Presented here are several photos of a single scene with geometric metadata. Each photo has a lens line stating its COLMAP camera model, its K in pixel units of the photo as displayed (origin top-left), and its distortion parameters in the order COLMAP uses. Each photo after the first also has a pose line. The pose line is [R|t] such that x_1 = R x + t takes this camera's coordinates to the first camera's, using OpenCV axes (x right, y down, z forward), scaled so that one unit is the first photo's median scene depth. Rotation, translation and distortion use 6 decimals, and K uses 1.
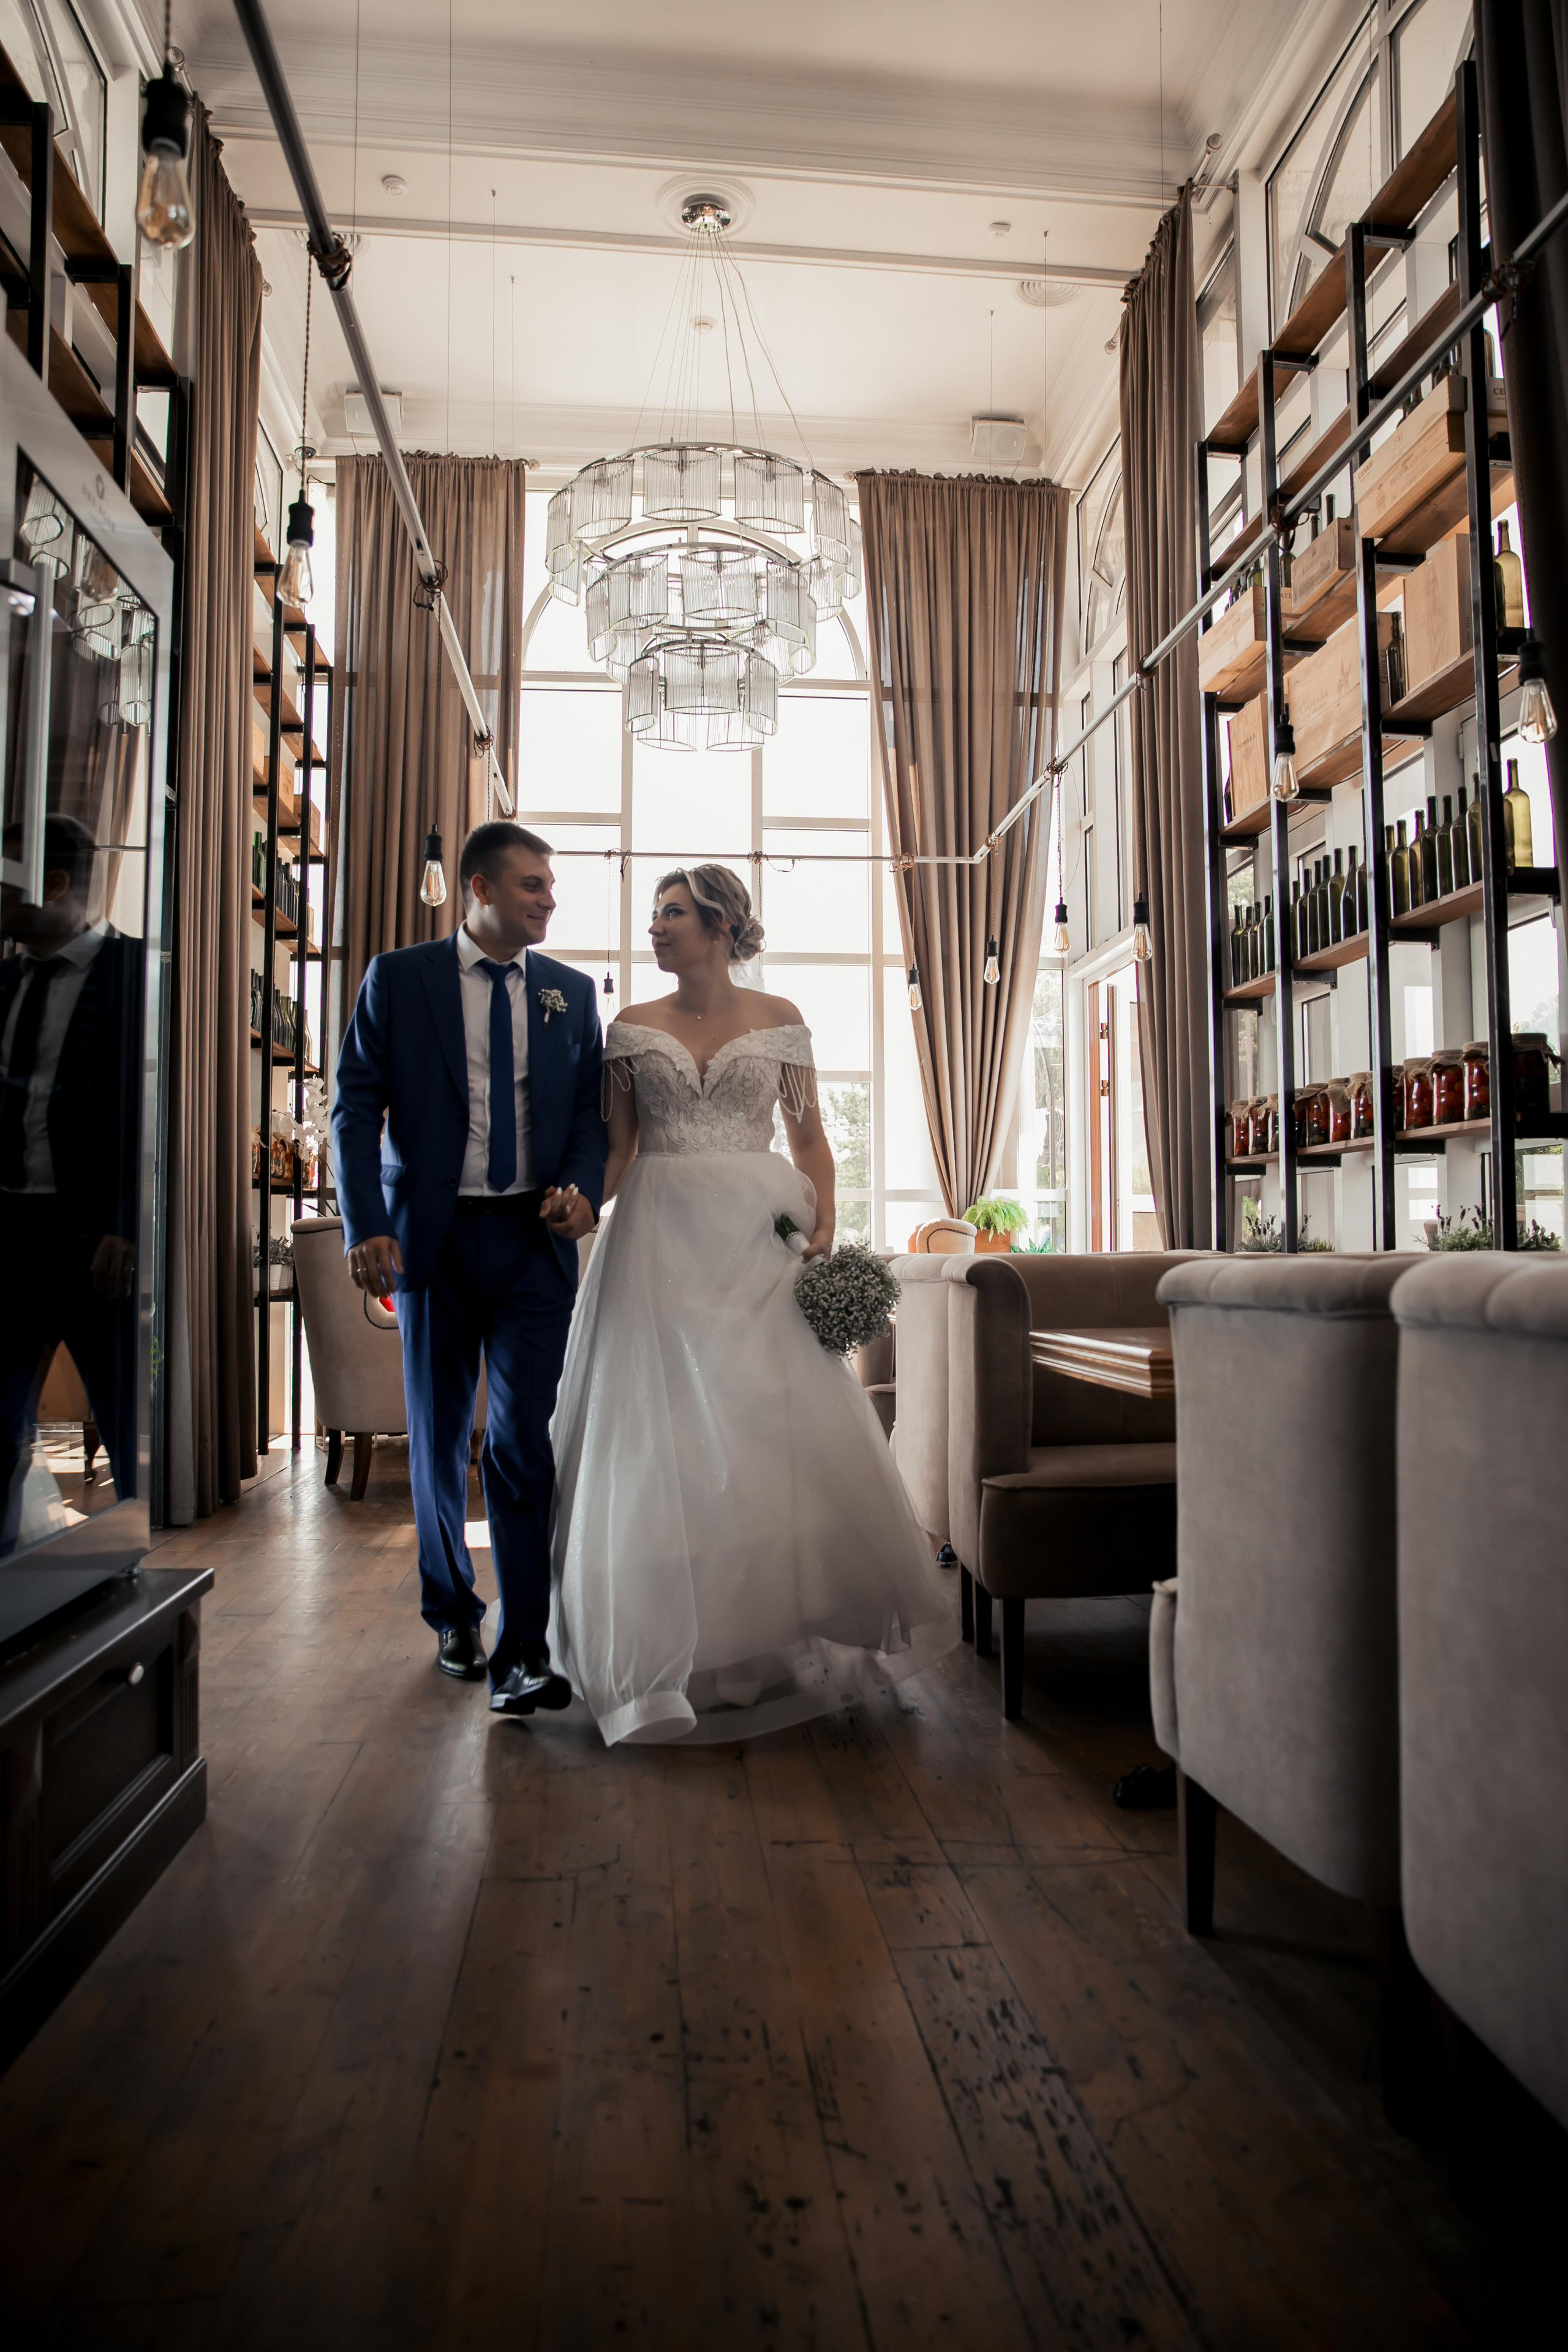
lens RADIAL K [[1611.6, 0, 784.0], [0, 1611.6, 1176.0], [0, 0, 1]] dist [-0.107810, 0.089355]
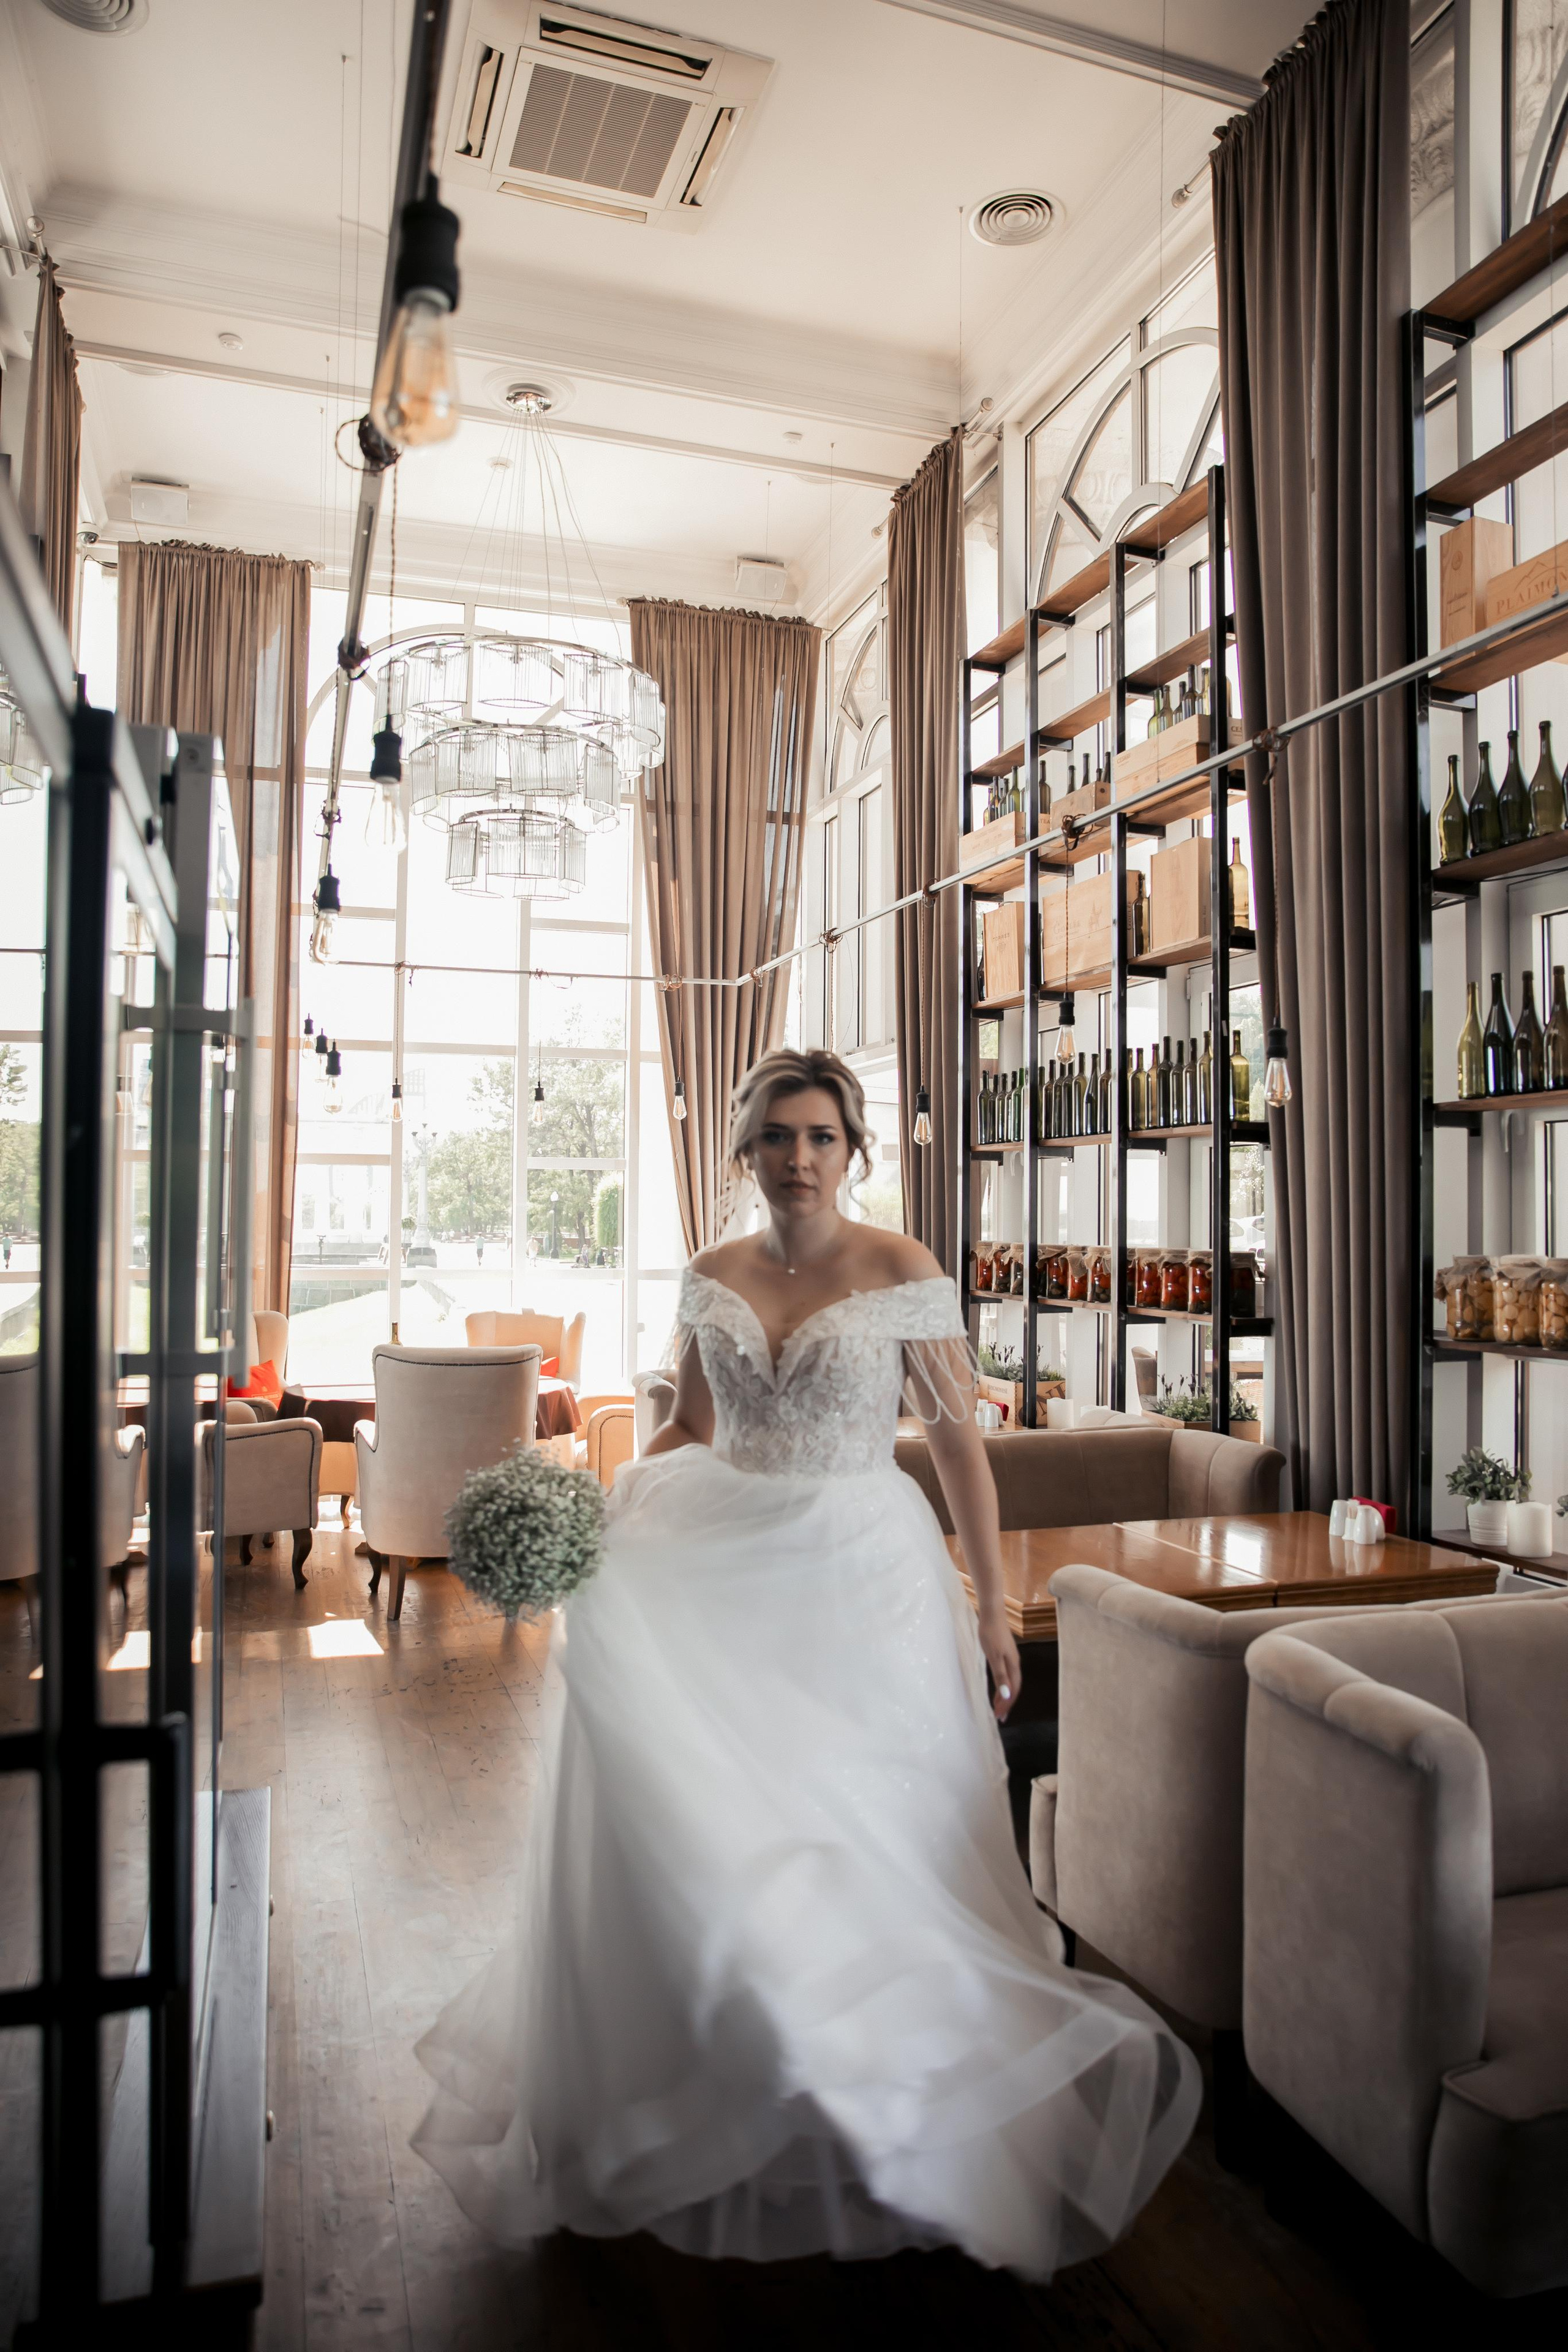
lens RADIAL K [[1616.9, 0, 784.0], [0, 1616.9, 1176.0], [0, 0, 1]] dist [-0.106879, 0.090096]
pose [[0.976107, 0.016469, 0.216666, -0.118443], [-0.021548, 0.999545, 0.021101, -0.121613], [-0.216220, -0.025265, 0.976018, -0.123390]]
